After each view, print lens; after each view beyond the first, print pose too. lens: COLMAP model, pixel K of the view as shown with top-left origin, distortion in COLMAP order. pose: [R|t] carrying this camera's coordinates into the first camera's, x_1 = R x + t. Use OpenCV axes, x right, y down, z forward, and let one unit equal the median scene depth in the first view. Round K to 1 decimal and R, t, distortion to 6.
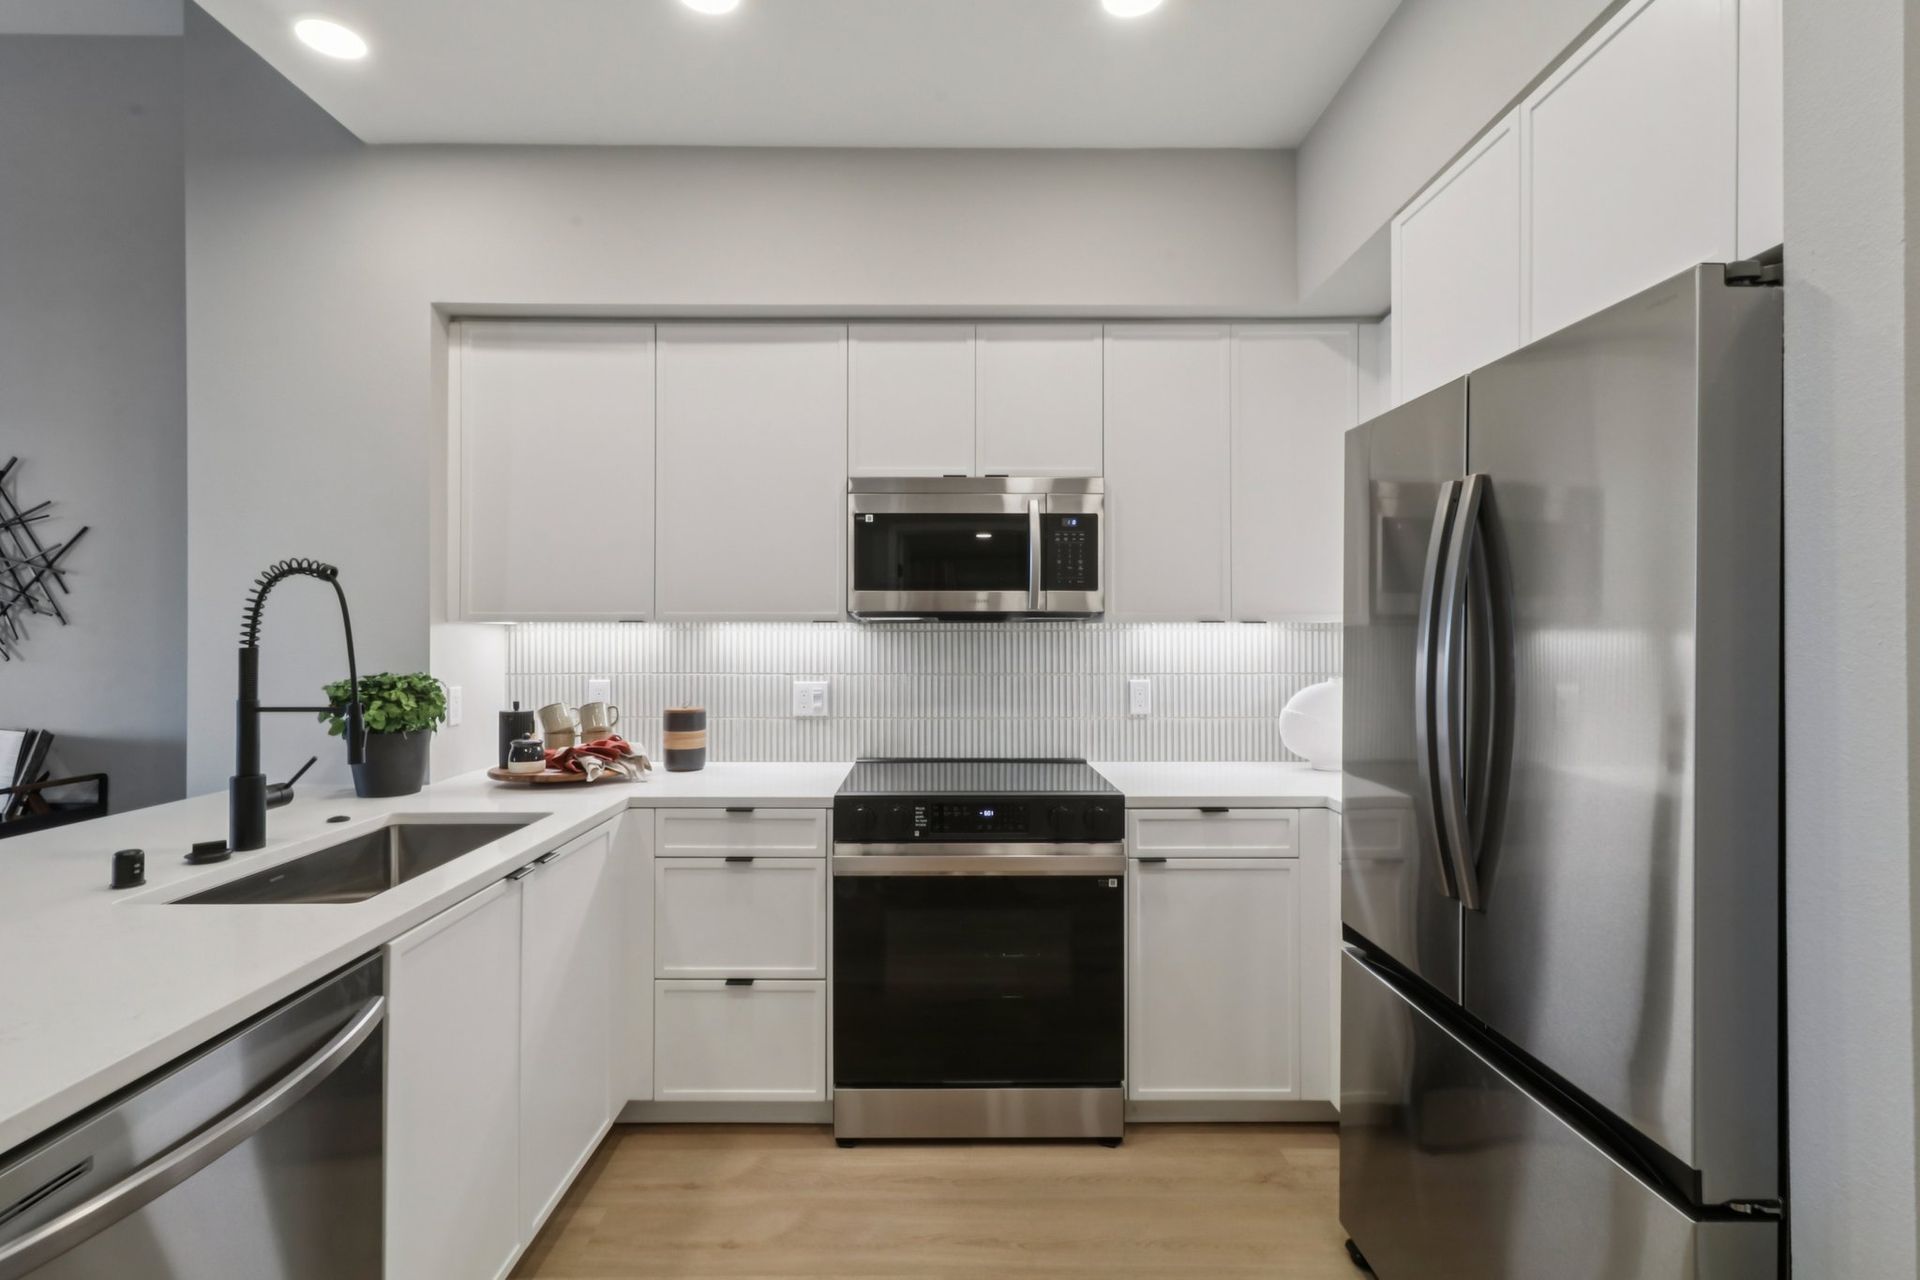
lens RADIAL K [[913.8, 0, 959.1], [0, 913.8, 632.0], [0, 0, 1]] dist [0.006614, 0.001572]
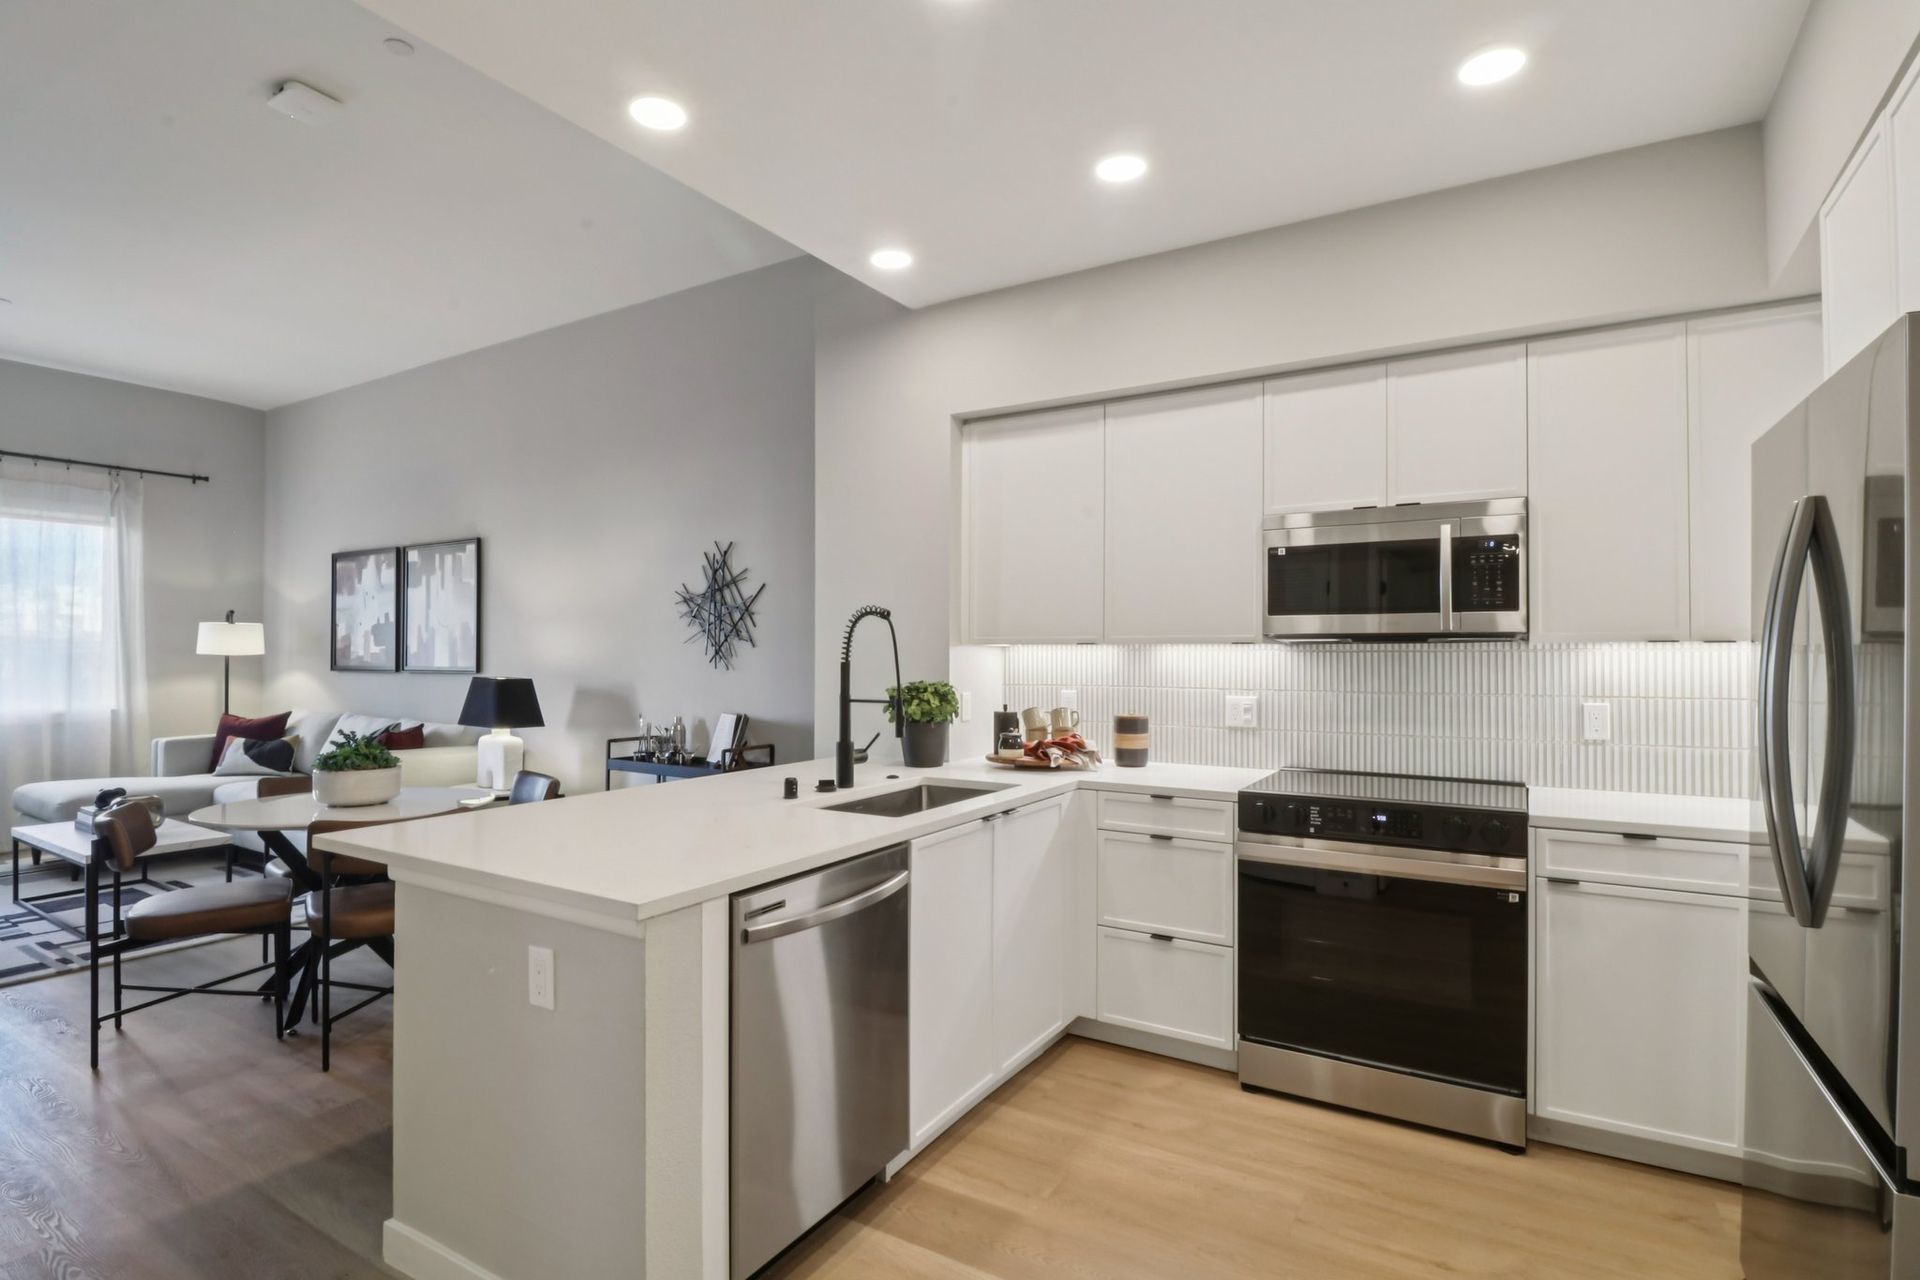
lens RADIAL K [[941.4, 0, 952.6], [0, 941.4, 643.0], [0, 0, 1]] dist [-0.001464, -0.000490]
pose [[0.852779, -0.004686, -0.522252, 0.172152], [-0.000077, 0.999959, -0.009098, -0.000850], [0.522273, 0.007799, 0.852743, -0.214203]]
